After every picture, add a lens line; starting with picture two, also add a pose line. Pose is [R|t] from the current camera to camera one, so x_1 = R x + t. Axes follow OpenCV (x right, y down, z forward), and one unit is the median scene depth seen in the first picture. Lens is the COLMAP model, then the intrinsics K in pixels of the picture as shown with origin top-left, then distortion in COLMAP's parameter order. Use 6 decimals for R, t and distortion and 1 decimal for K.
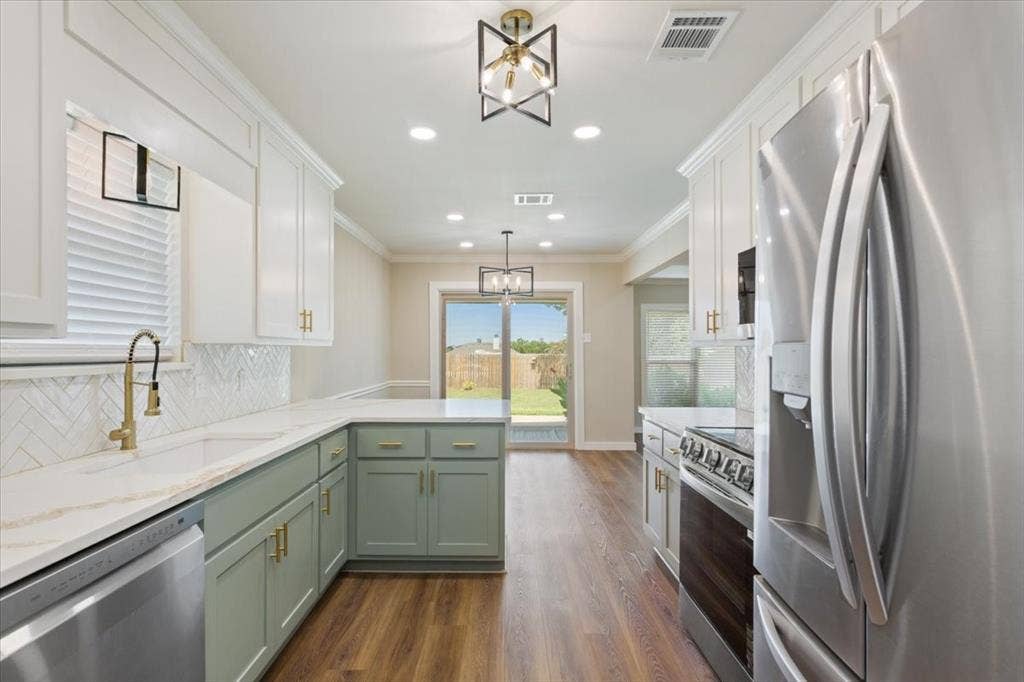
lens RADIAL K [[494.2, 0, 512.0], [0, 494.2, 341.0], [0, 0, 1]] dist [0.033372, 0.000100]
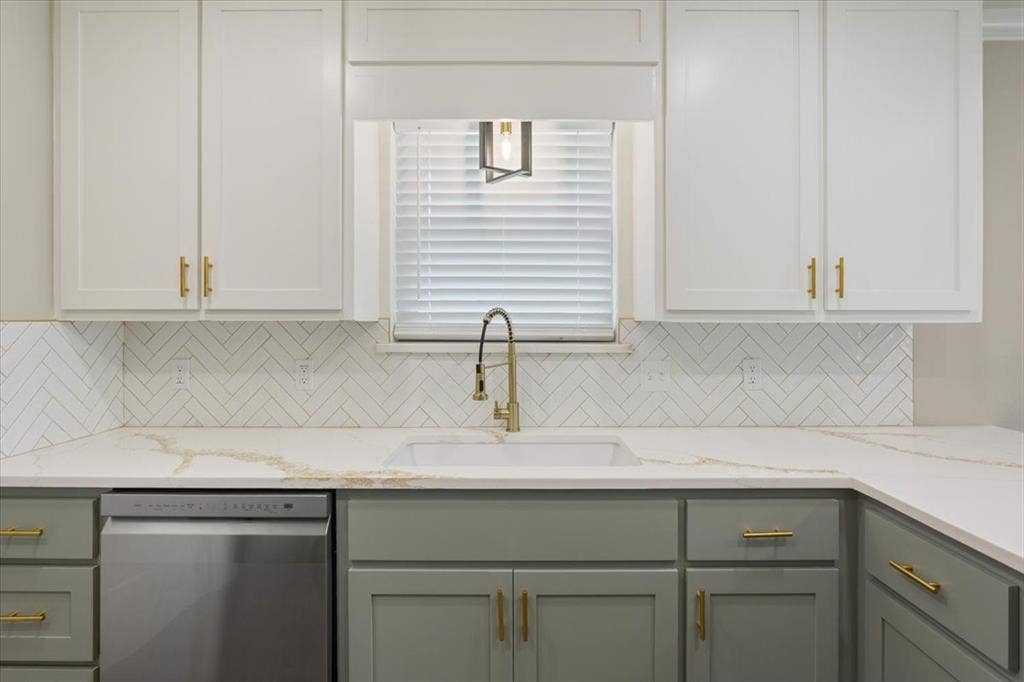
lens RADIAL K [[520.7, 0, 508.6], [0, 520.7, 326.5], [0, 0, 1]] dist [-0.001980, -0.000553]
pose [[-0.012402, 0.005829, -0.999906, 0.237204], [0.015567, 0.999863, 0.005636, 0.008299], [0.999802, -0.015495, -0.012491, 1.013338]]
